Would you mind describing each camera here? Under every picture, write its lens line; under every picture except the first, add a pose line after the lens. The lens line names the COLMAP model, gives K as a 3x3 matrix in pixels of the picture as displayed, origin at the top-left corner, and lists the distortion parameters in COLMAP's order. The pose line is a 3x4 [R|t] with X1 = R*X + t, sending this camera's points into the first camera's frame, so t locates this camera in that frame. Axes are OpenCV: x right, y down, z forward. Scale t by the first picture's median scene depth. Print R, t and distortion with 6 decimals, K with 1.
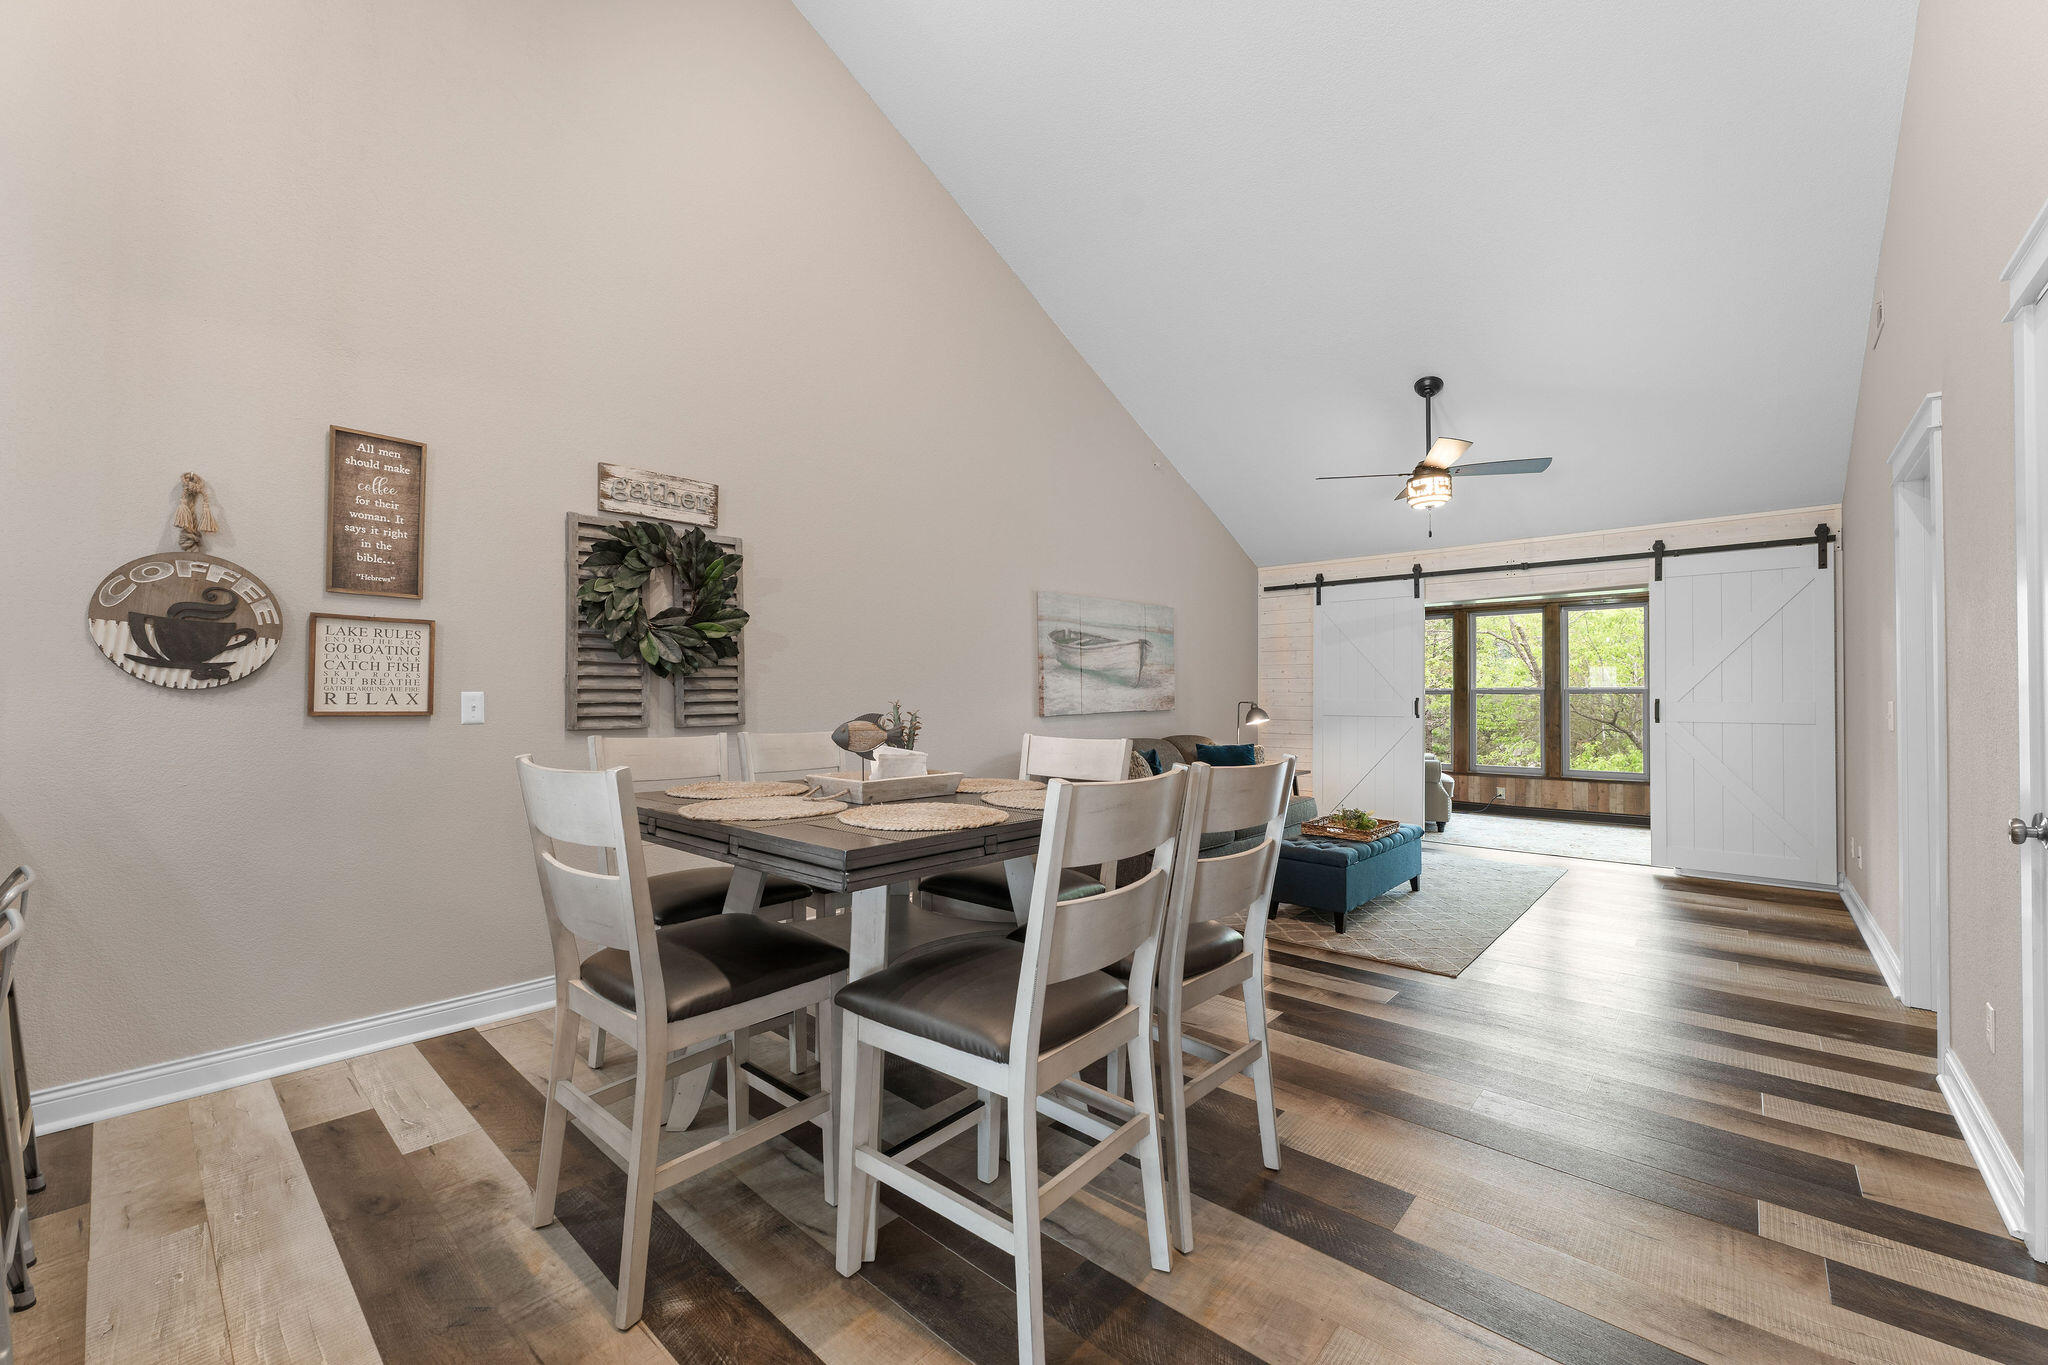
lens RADIAL K [[810.4, 0, 1016.6], [0, 810.4, 686.7], [0, 0, 1]] dist [-0.000974, -0.000213]
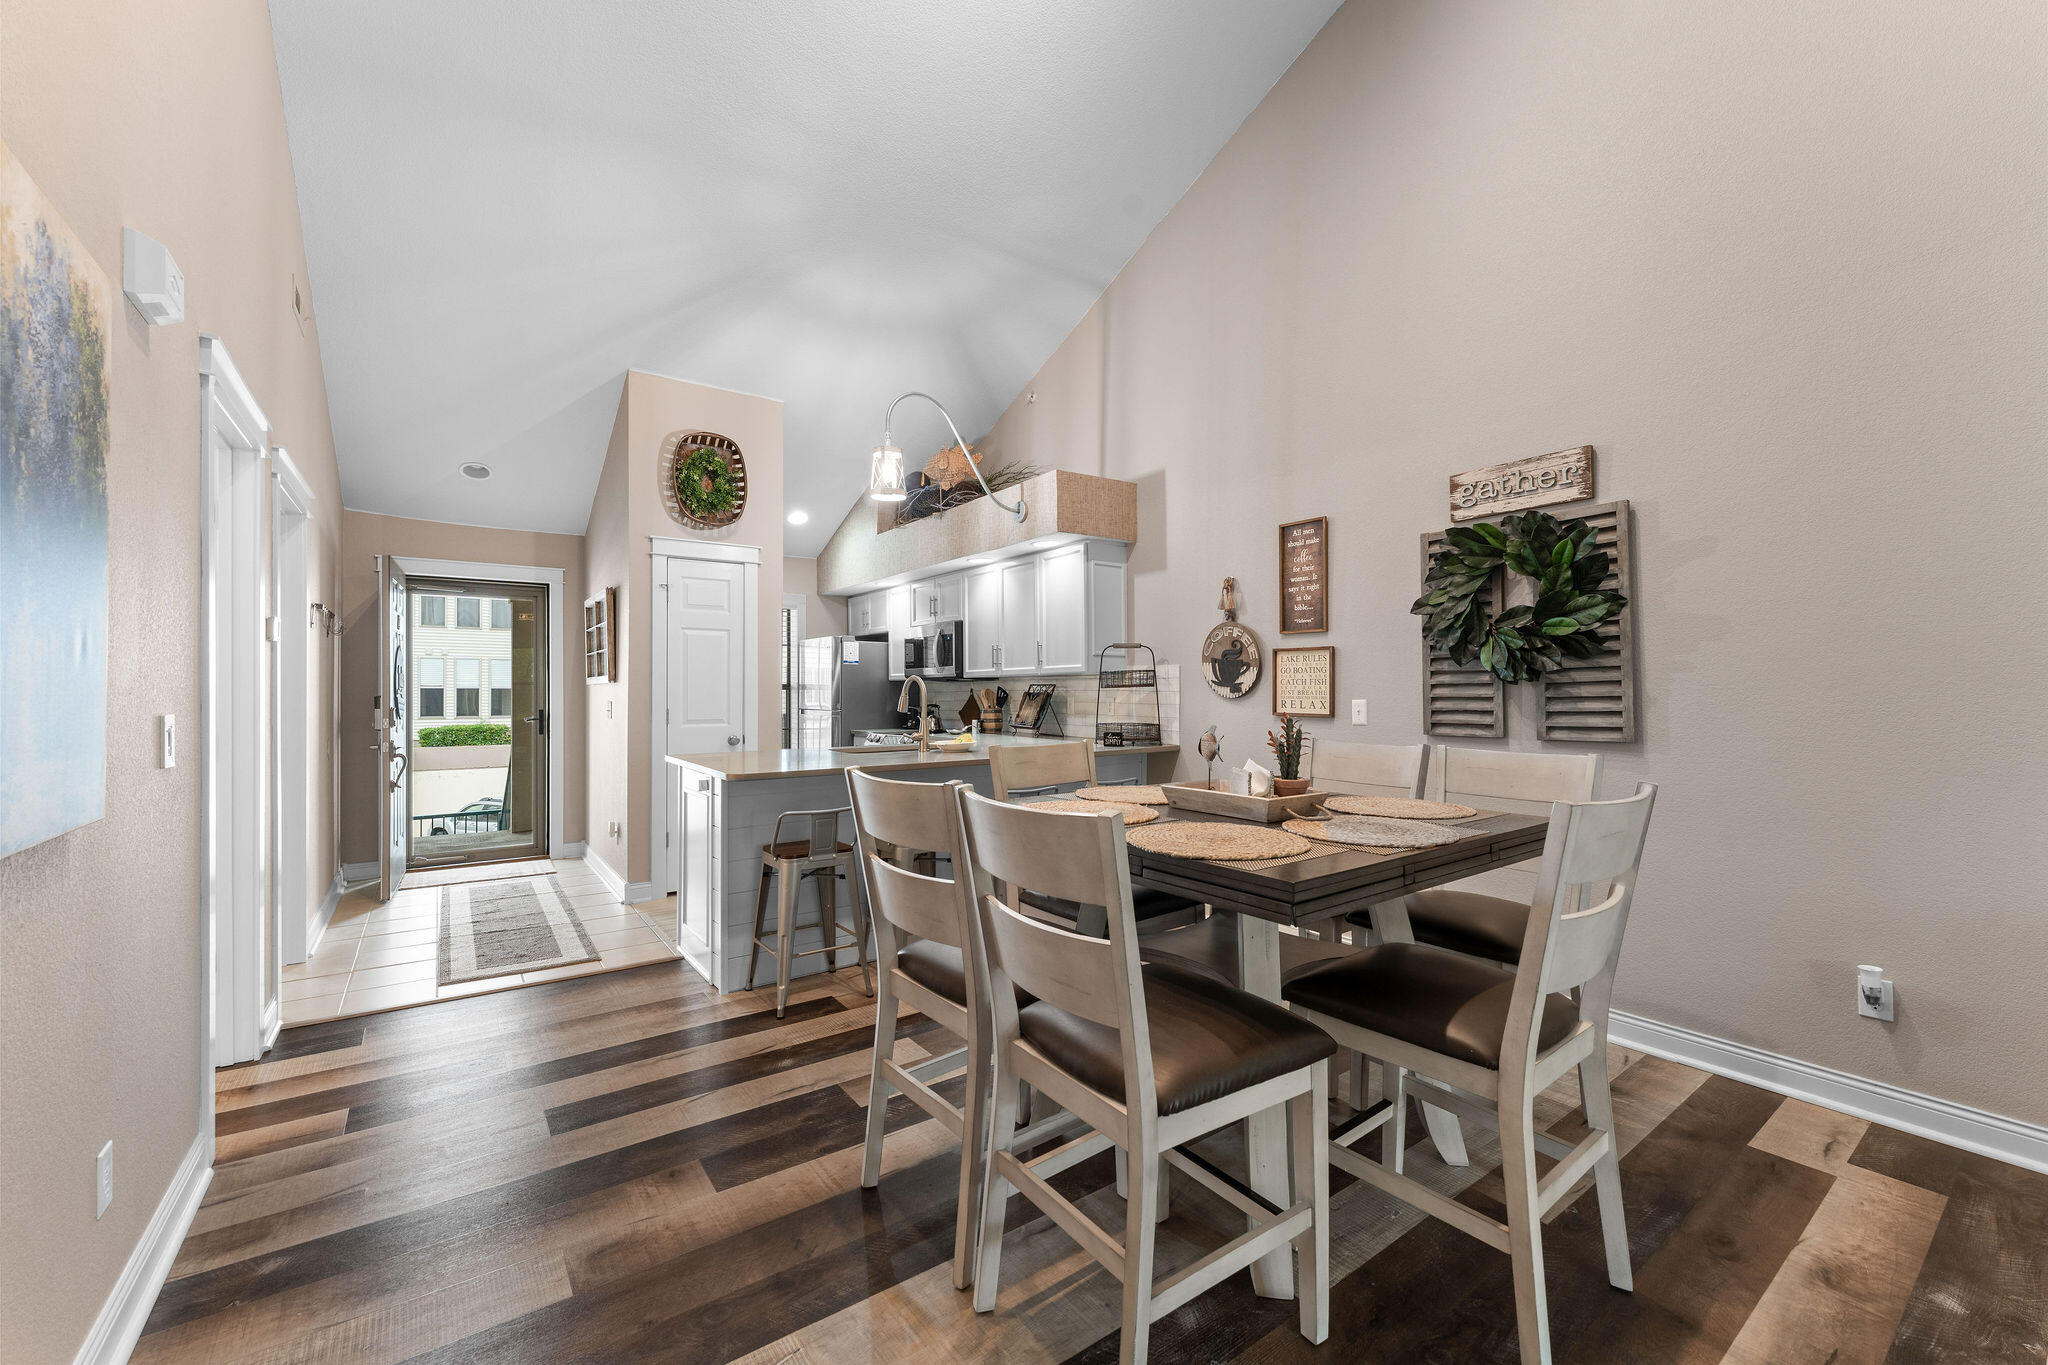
lens RADIAL K [[811.3, 0, 1016.9], [0, 811.3, 689.2], [0, 0, 1]] dist [-0.001018, -0.000125]
pose [[-0.217708, -0.007689, -0.975984, 0.384224], [0.012391, 0.999867, -0.010641, -0.001796], [0.975935, -0.014410, -0.217584, 0.432246]]
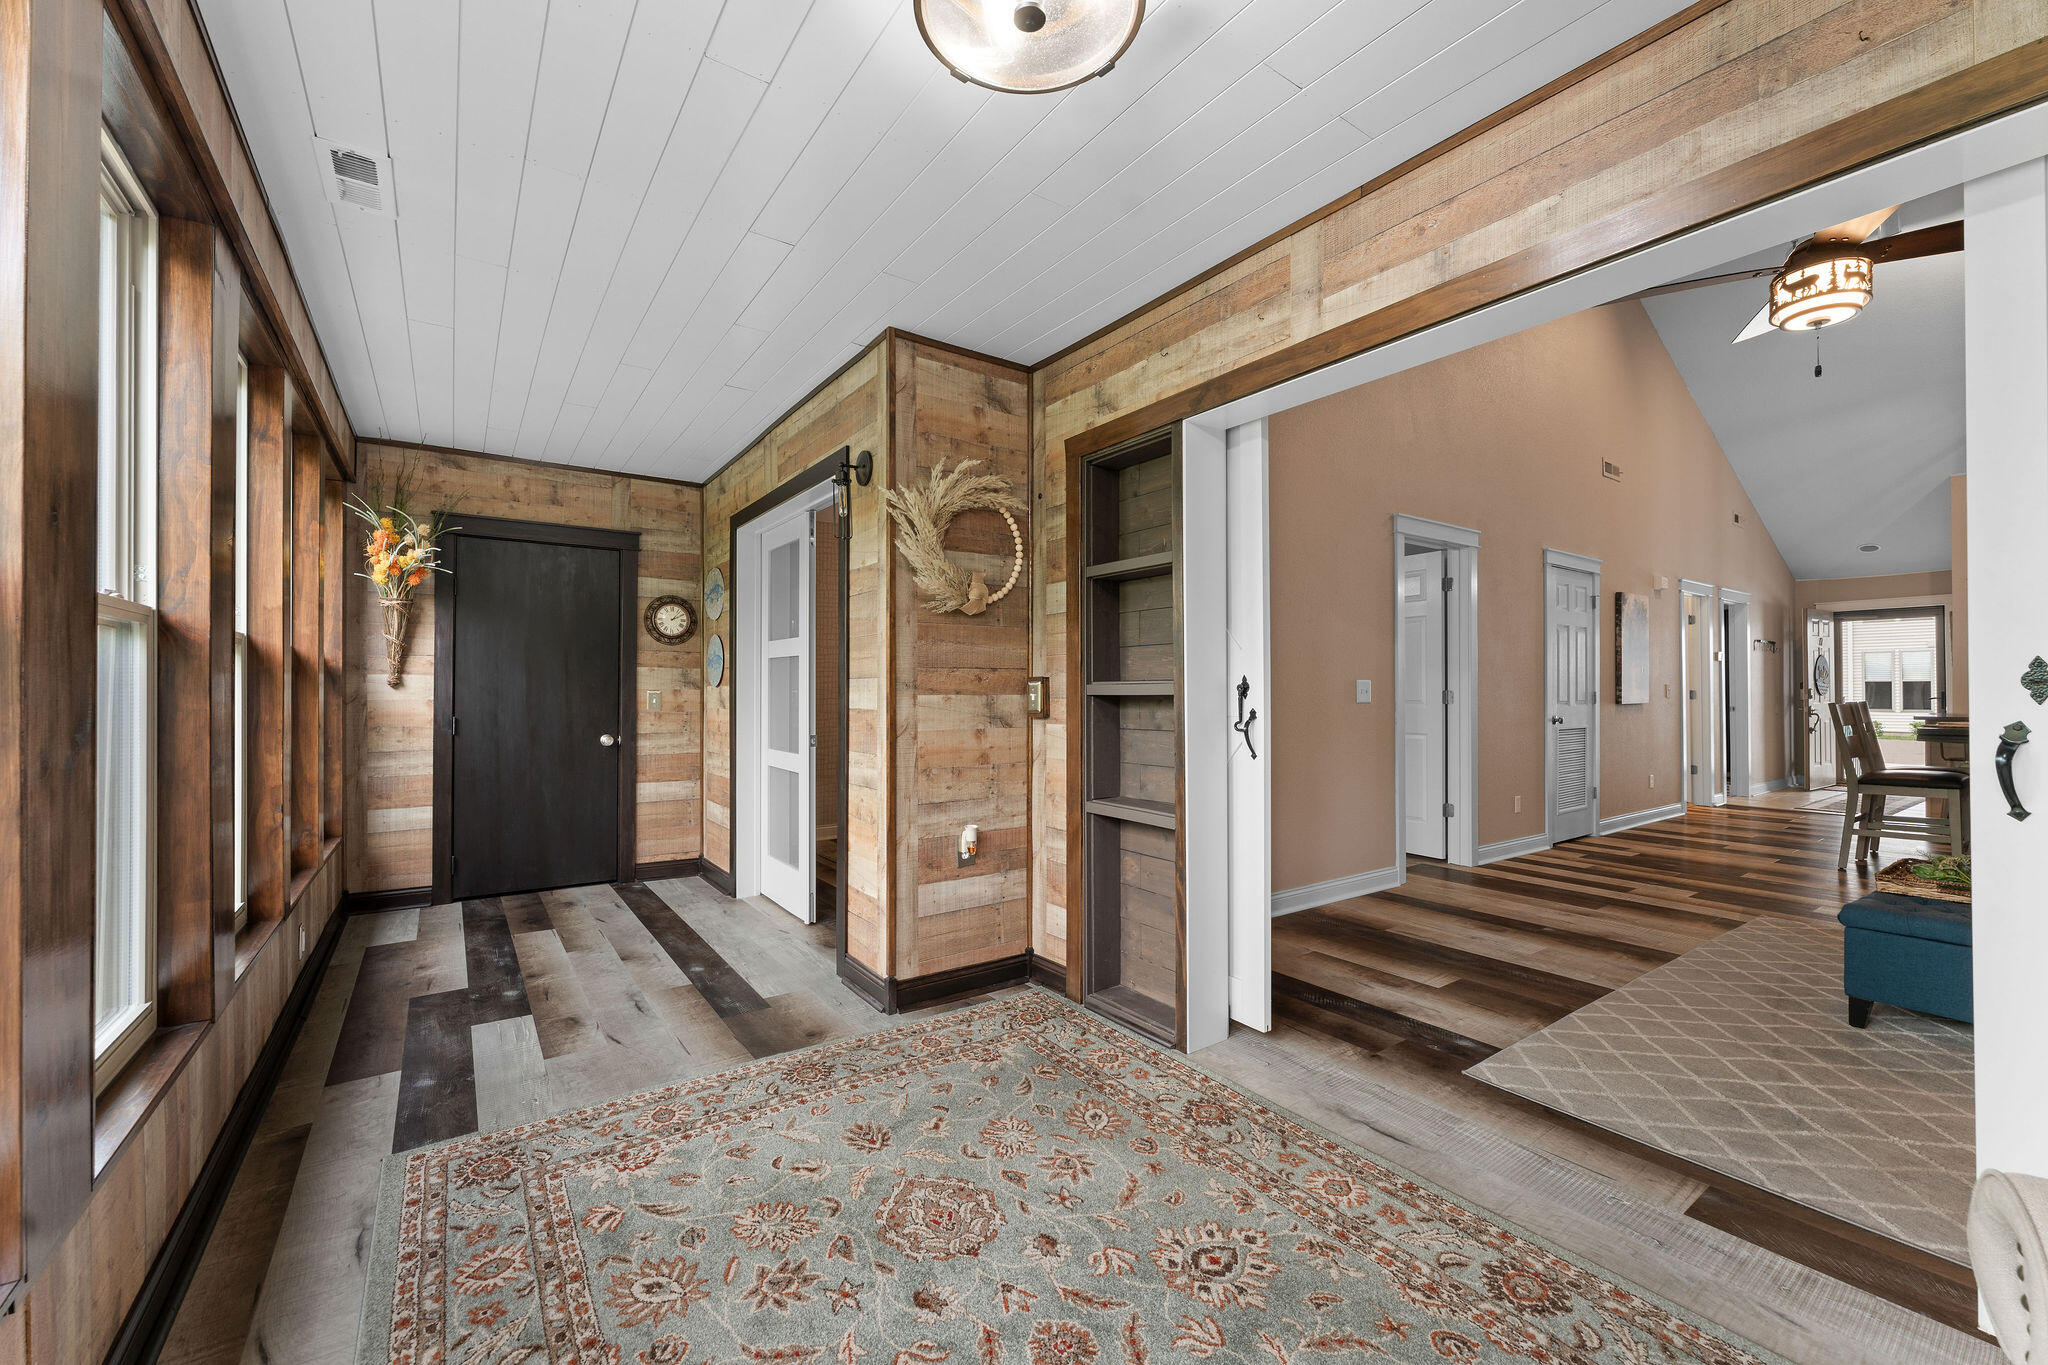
lens RADIAL K [[810.4, 0, 1016.6], [0, 810.4, 686.7], [0, 0, 1]] dist [-0.000974, -0.000213]
pose [[-0.973058, -0.001923, 0.230553, 0.903684], [-0.006247, 0.999818, -0.018026, 0.038542], [-0.230476, -0.018981, -0.972893, 1.638386]]
